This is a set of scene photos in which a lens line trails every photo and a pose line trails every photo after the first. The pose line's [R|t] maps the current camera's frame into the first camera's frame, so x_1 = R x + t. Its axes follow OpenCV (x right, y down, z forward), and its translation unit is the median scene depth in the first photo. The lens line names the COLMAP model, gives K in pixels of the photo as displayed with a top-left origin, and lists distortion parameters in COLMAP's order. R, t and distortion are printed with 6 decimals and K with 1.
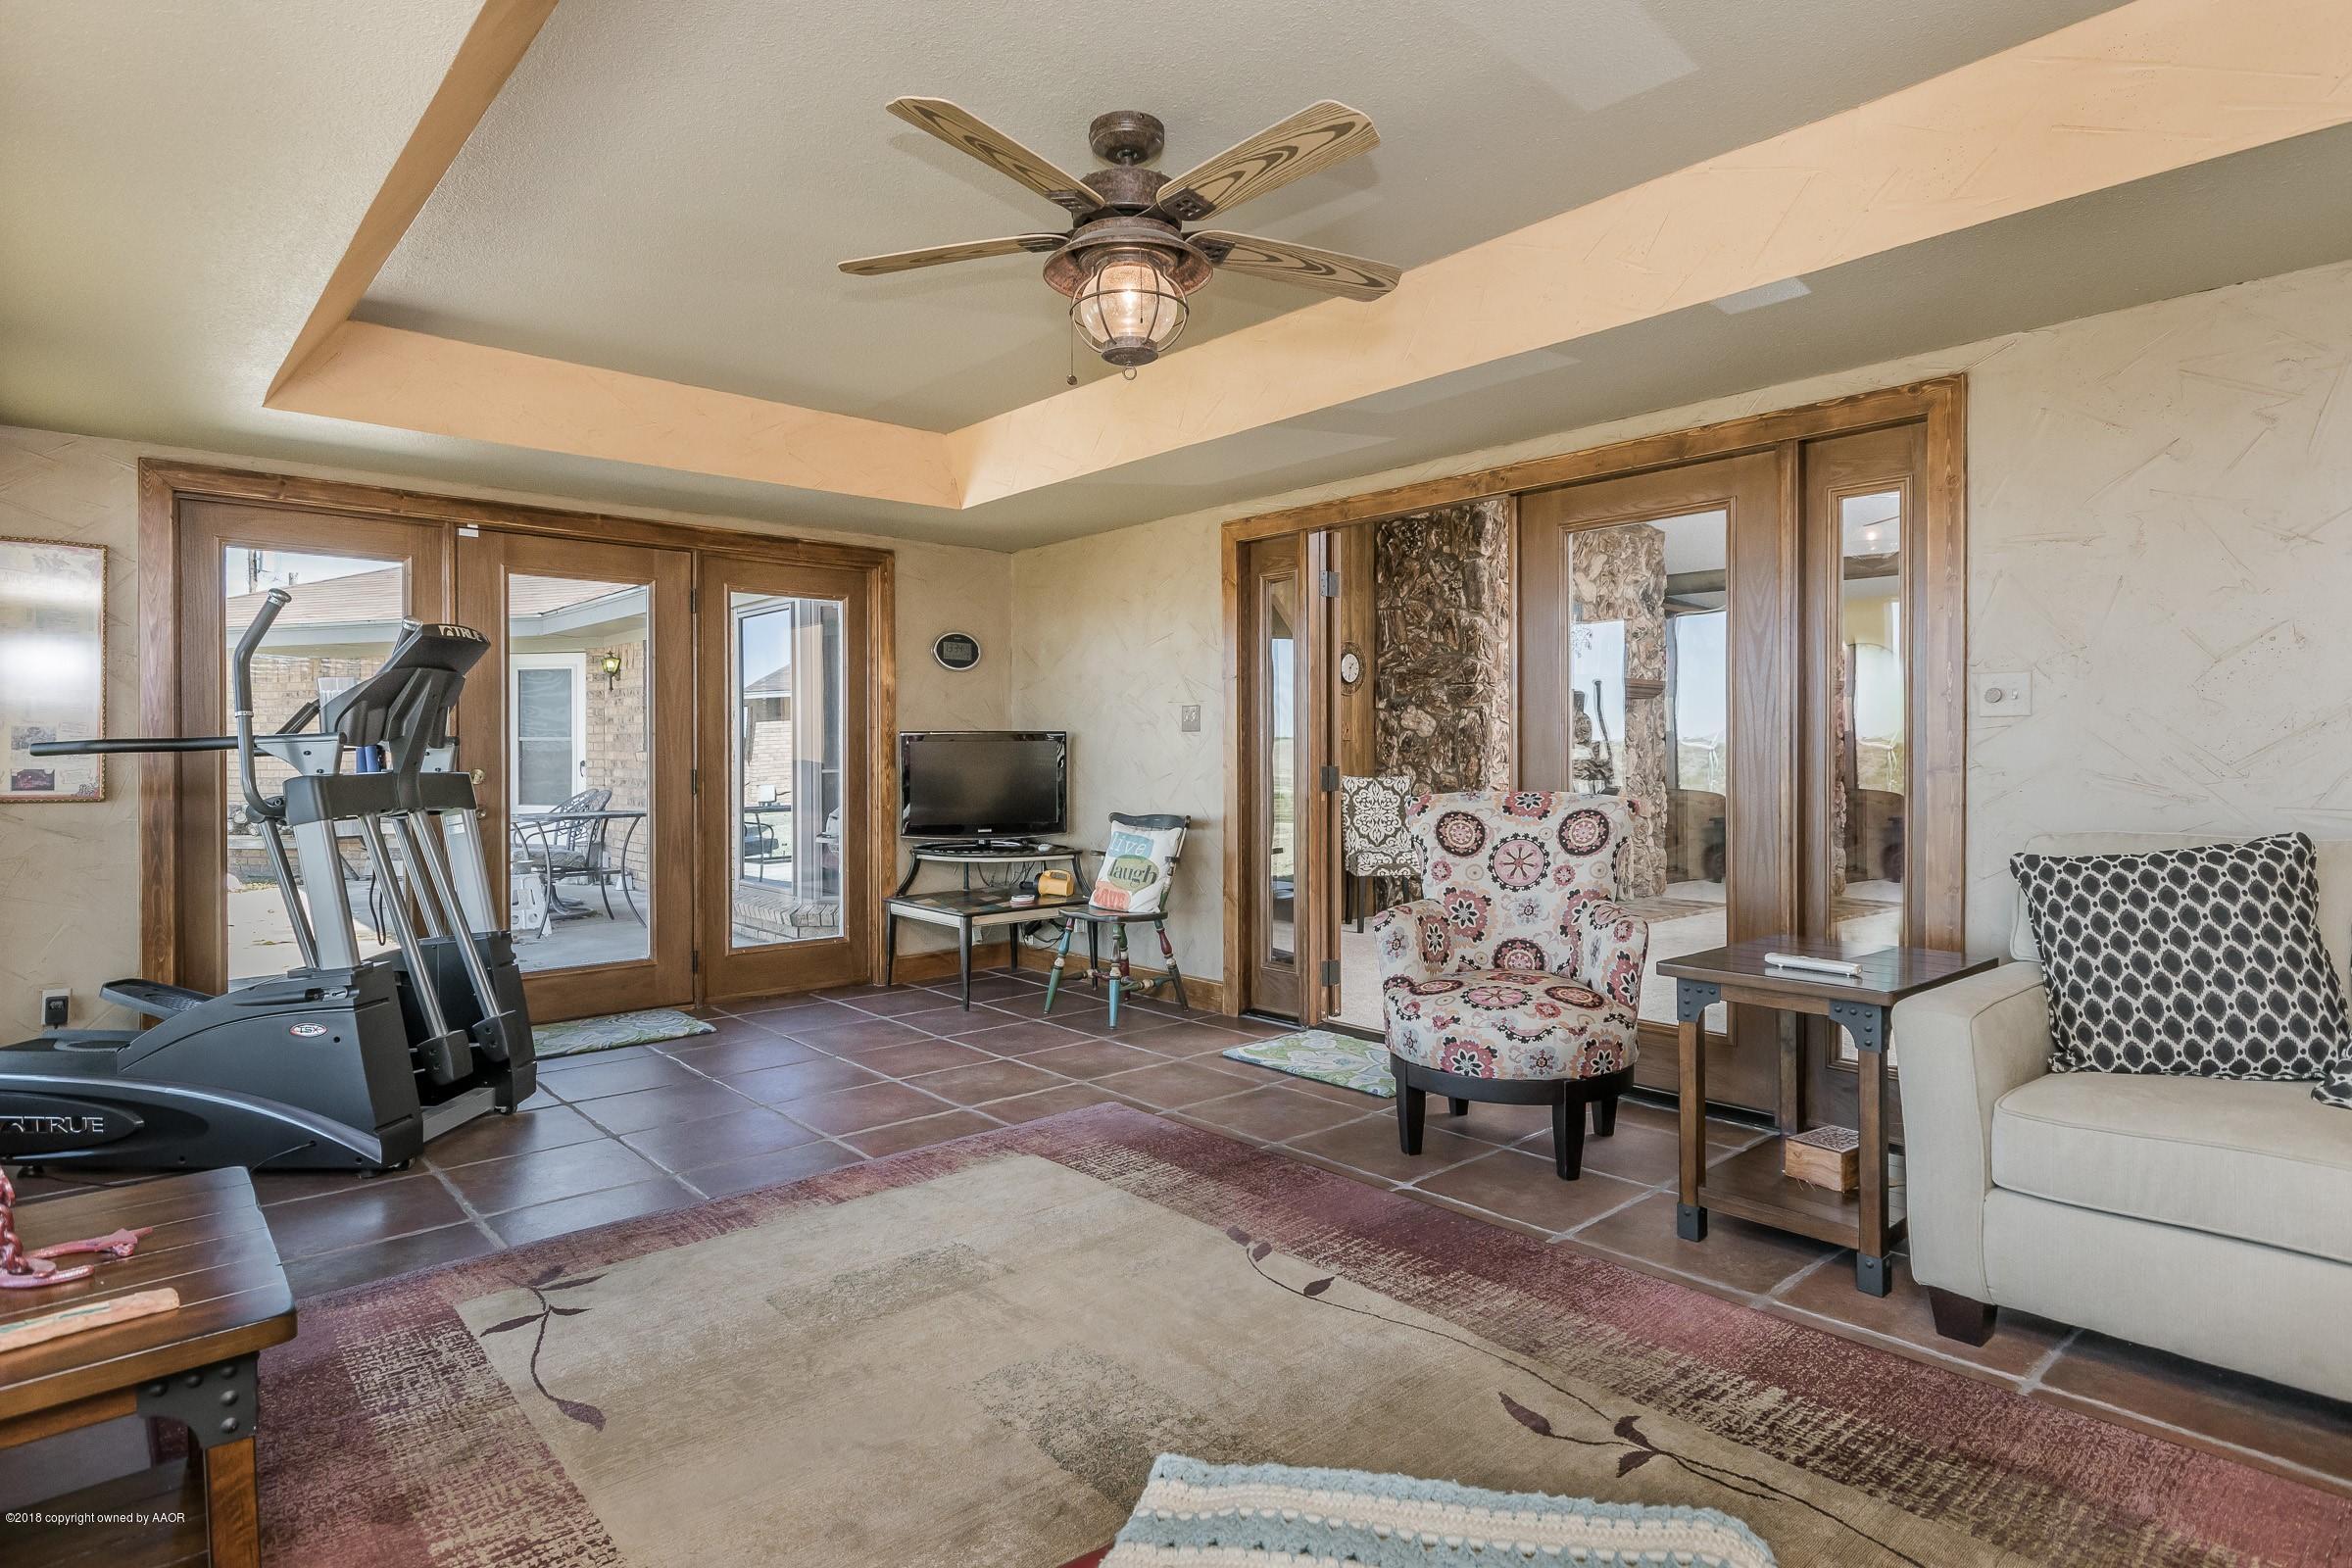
lens RADIAL K [[1254.9, 0, 1176.0], [0, 1254.9, 767.0], [0, 0, 1]] dist [0.001330, -0.006198]
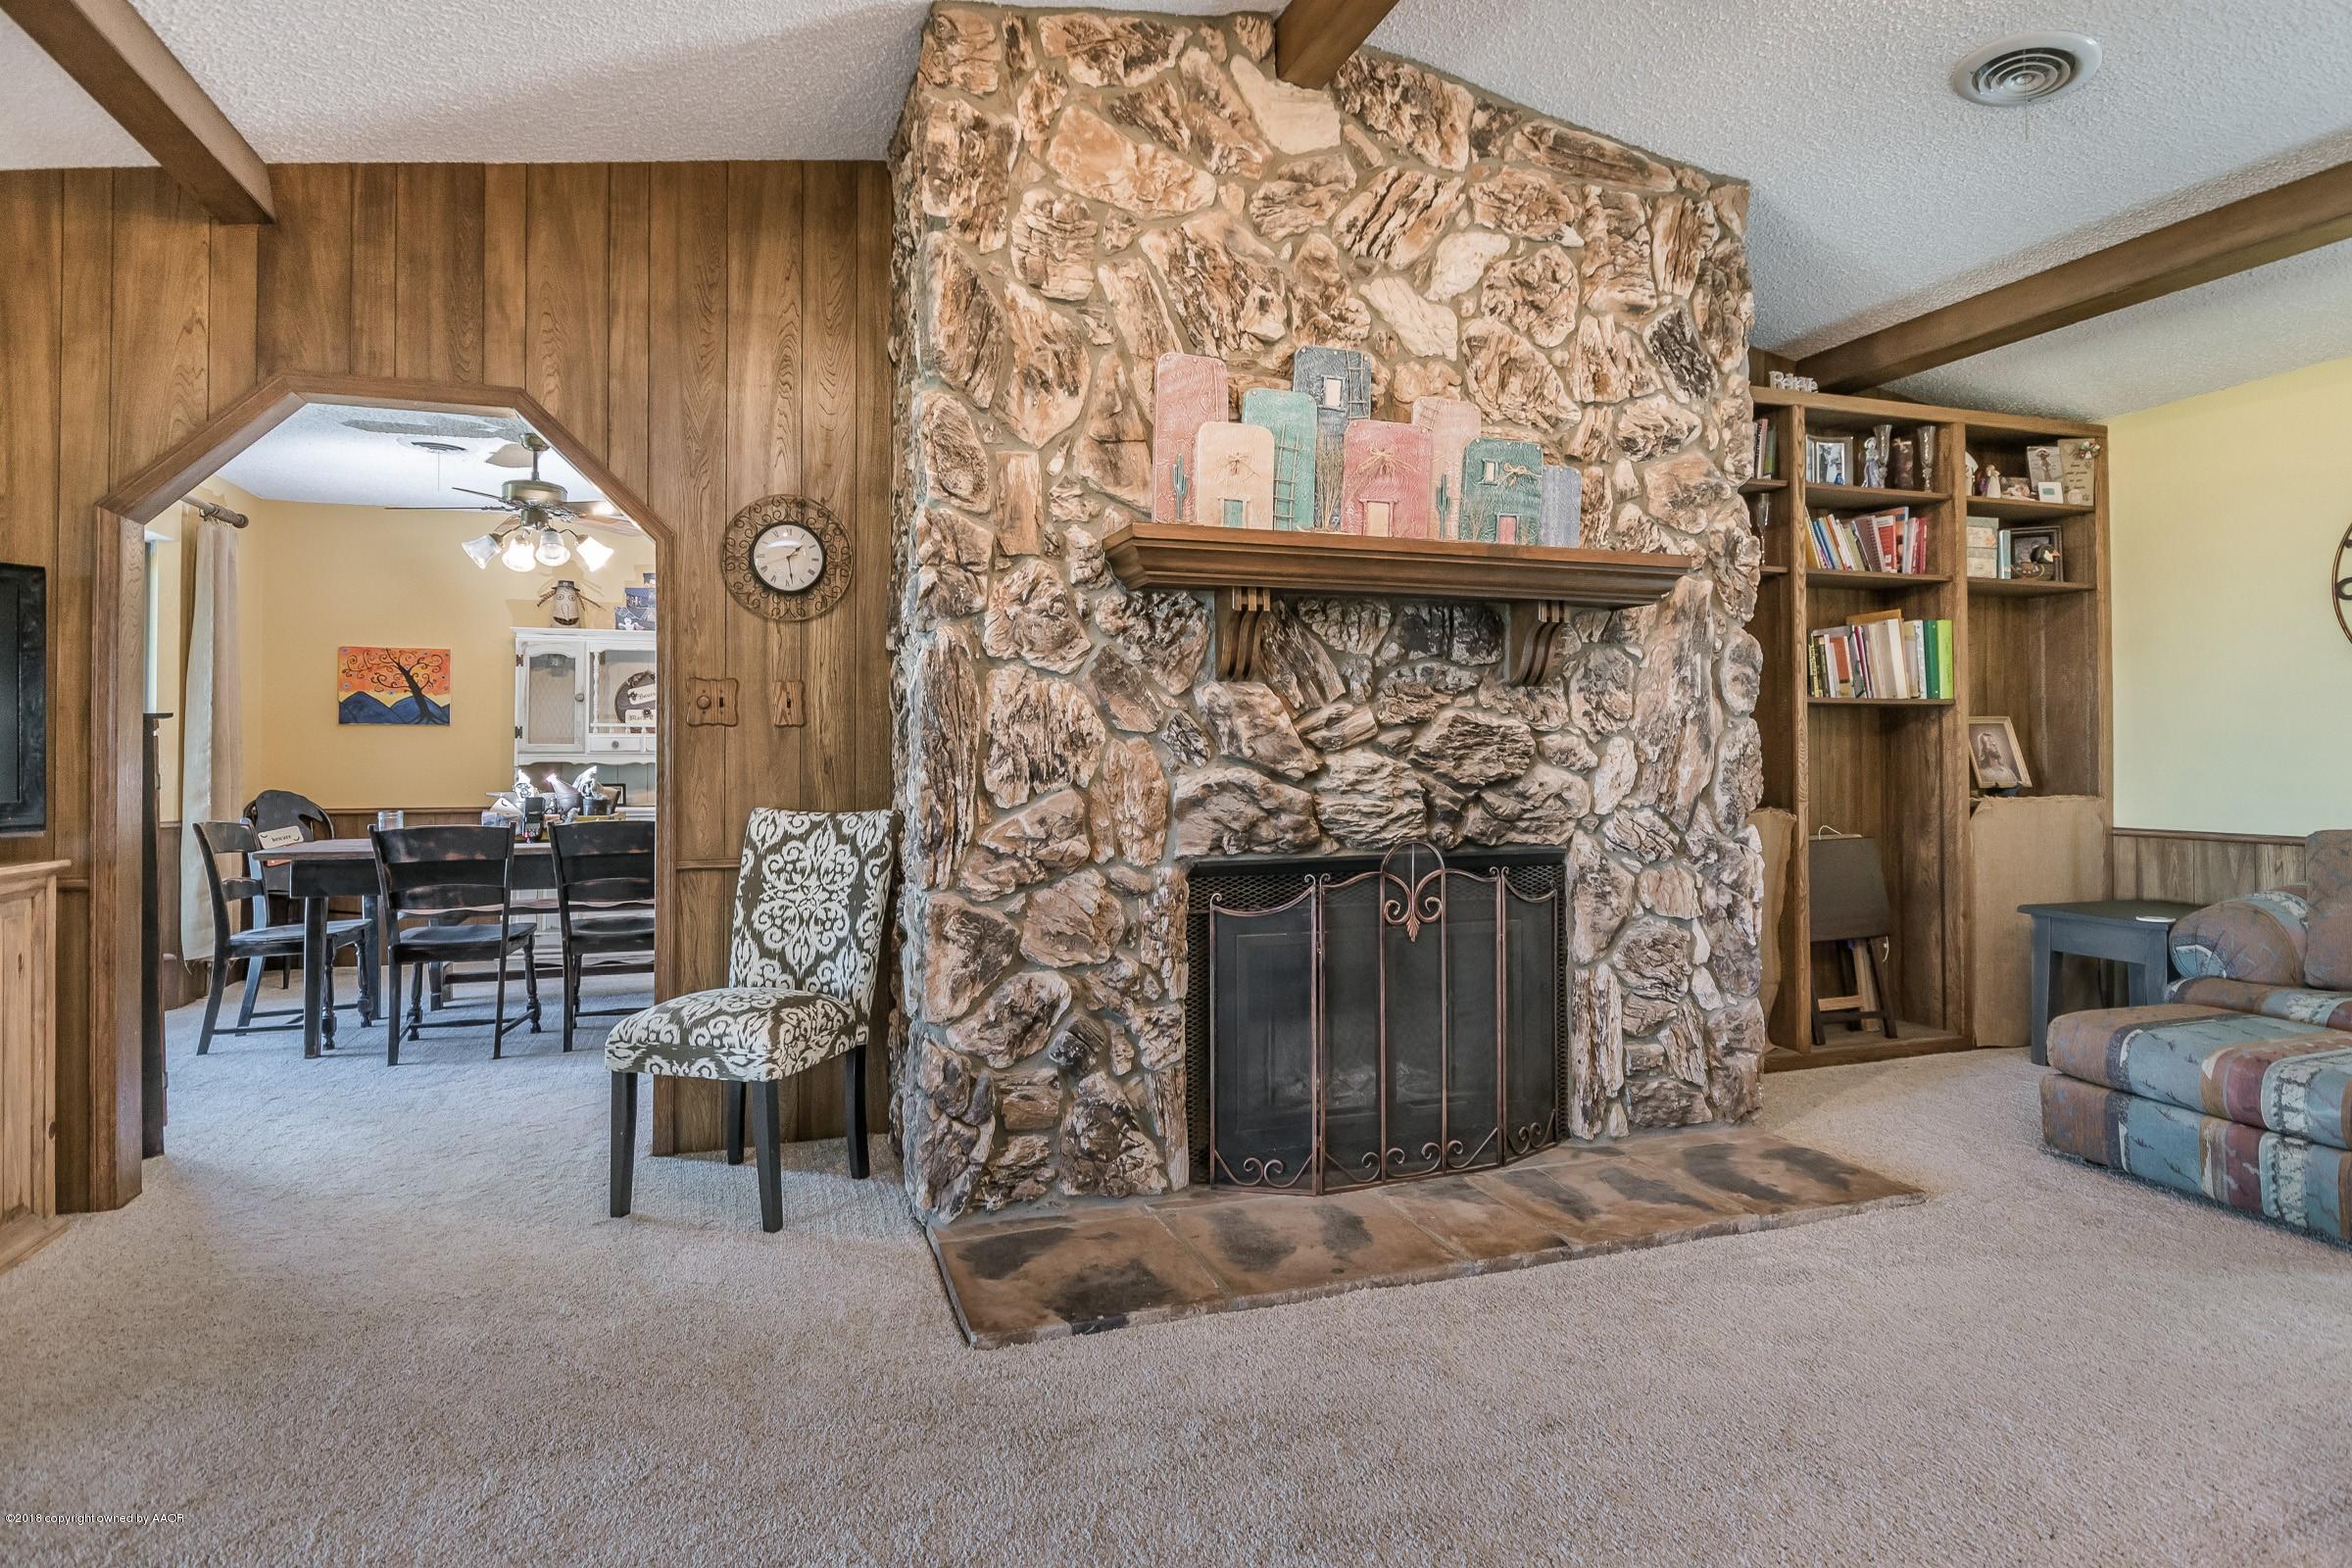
lens RADIAL K [[1254.9, 0, 1174.5], [0, 1254.9, 740.0], [0, 0, 1]] dist [0.001330, -0.006198]
pose [[0.919484, -0.003050, -0.393116, 0.399683], [-0.002121, 0.999917, -0.012719, -0.009949], [0.393122, 0.012529, 0.919401, 0.609925]]
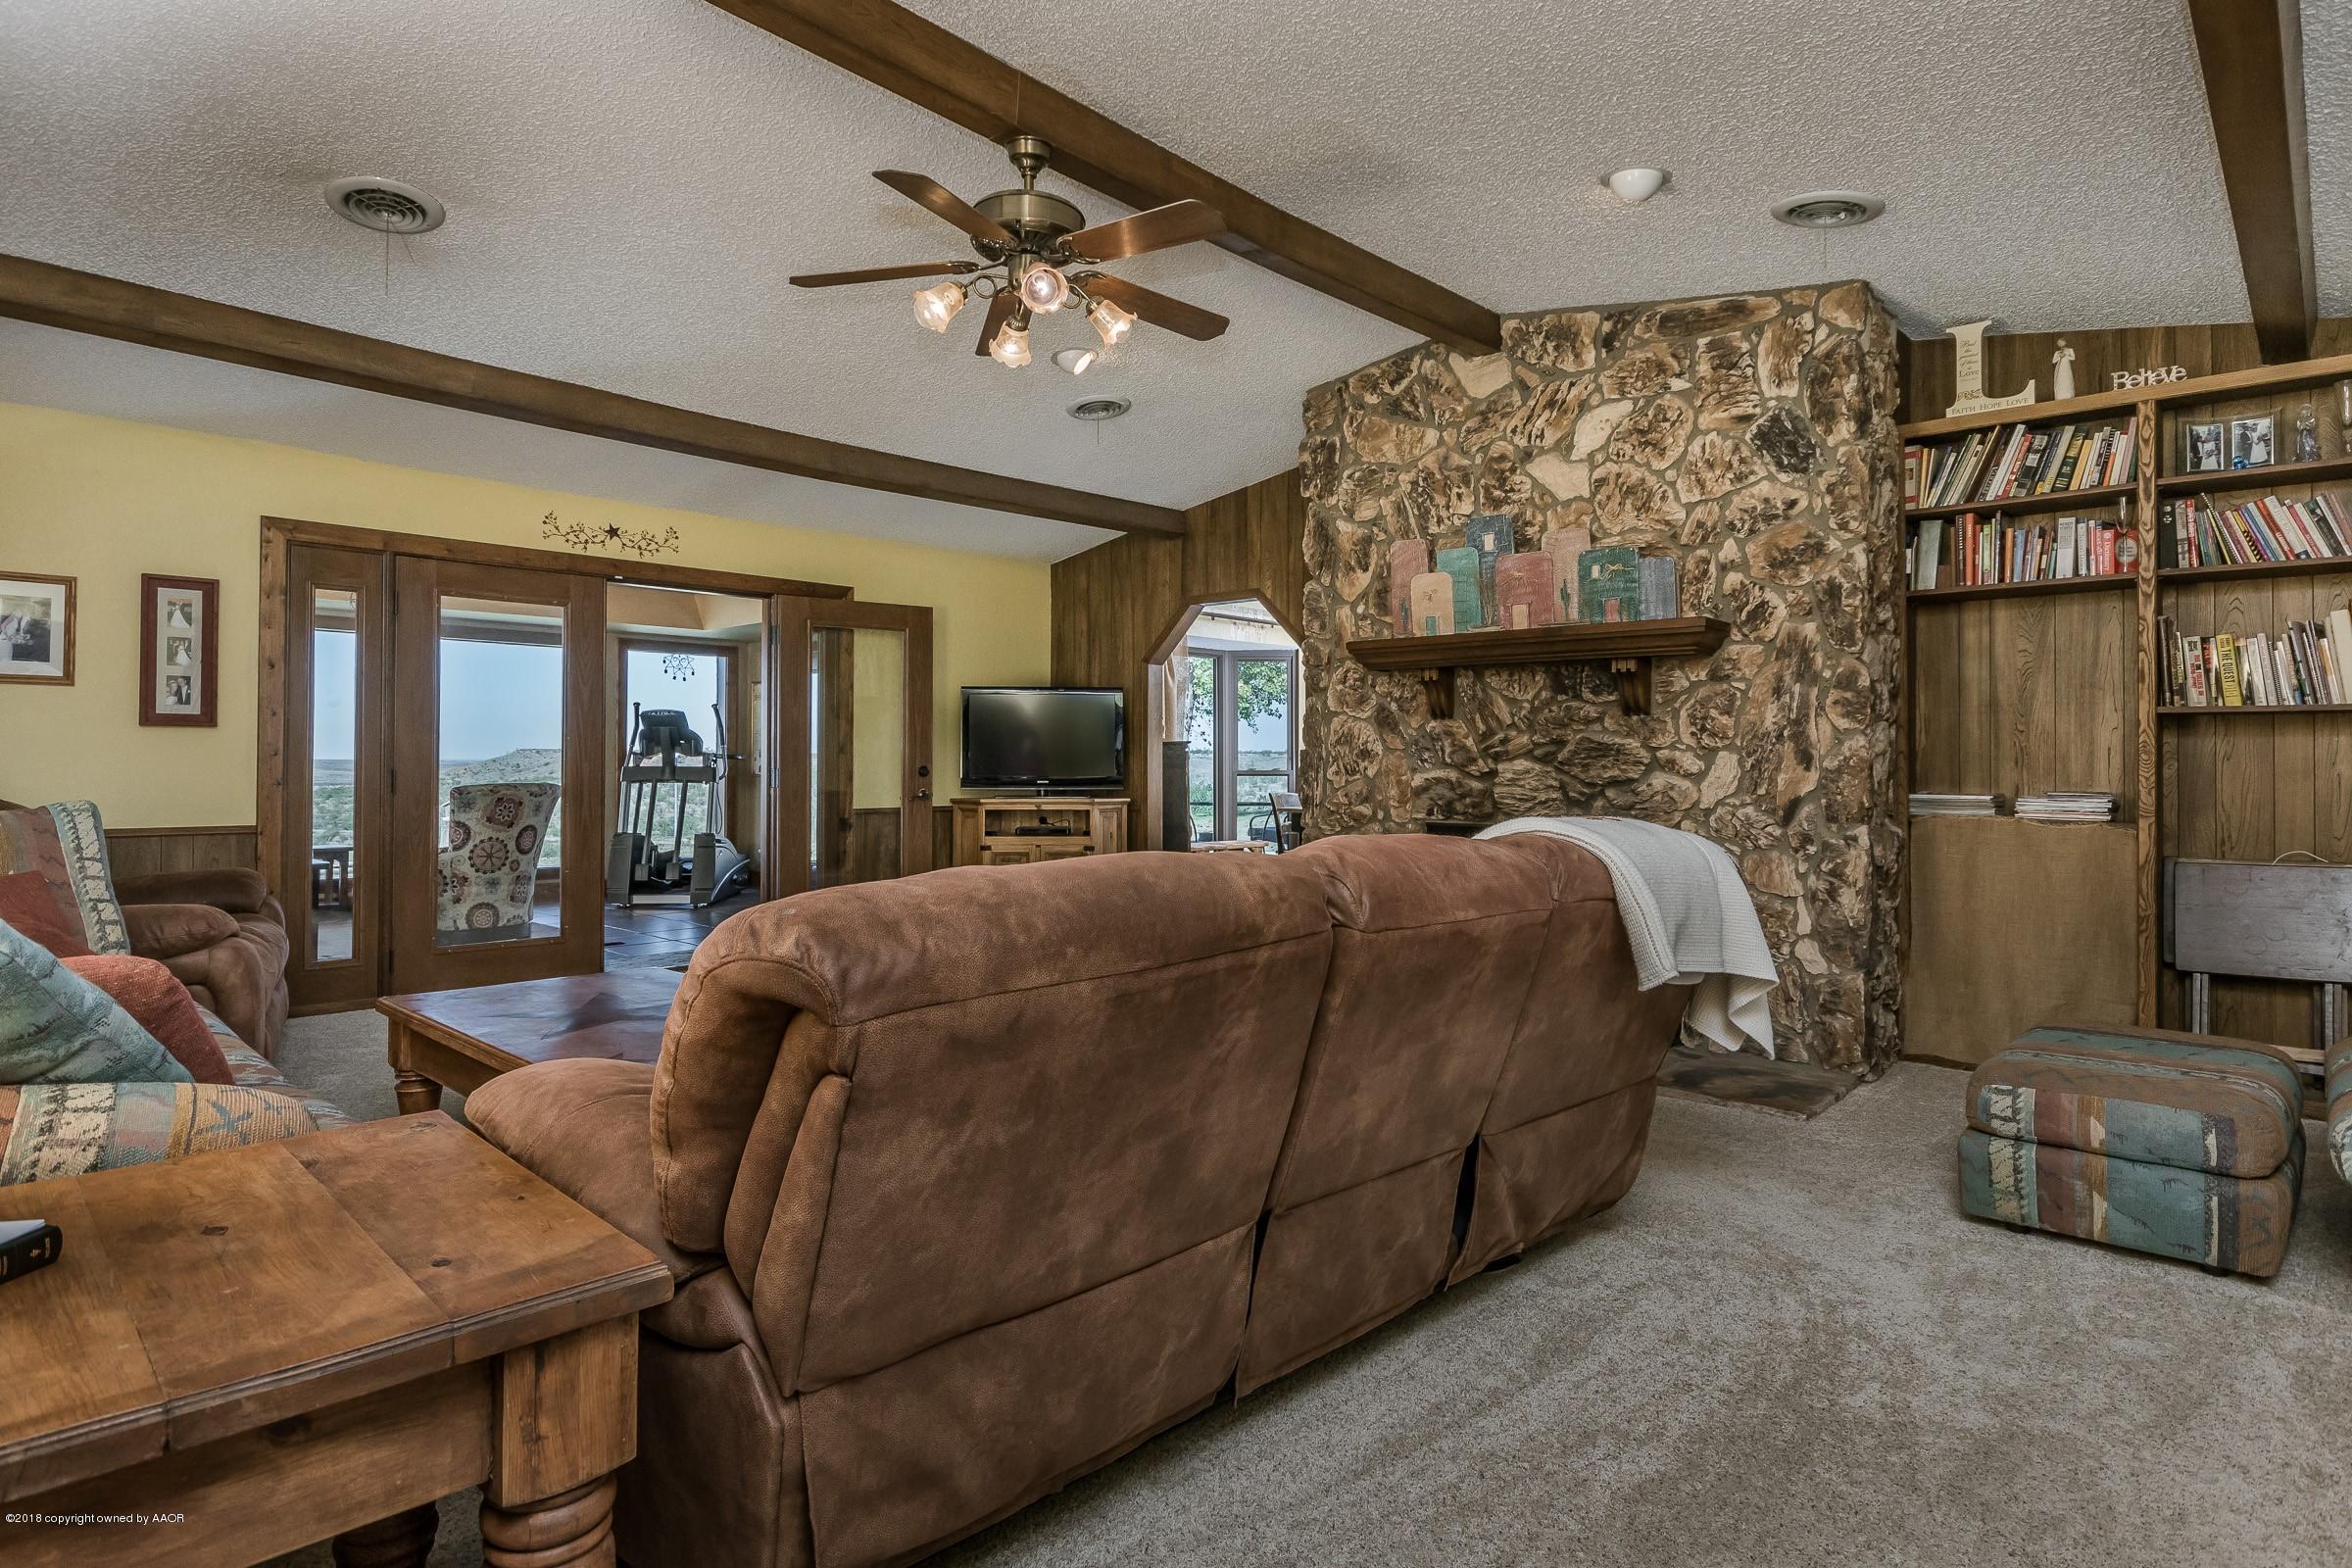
lens RADIAL K [[1254.9, 0, 1185.9], [0, 1254.9, 767.8], [0, 0, 1]] dist [0.001330, -0.006198]
pose [[0.089833, 0.011002, -0.995896, 0.868960], [-0.009335, 0.999904, 0.010204, -0.012477], [0.995913, 0.008380, 0.089927, 0.759290]]
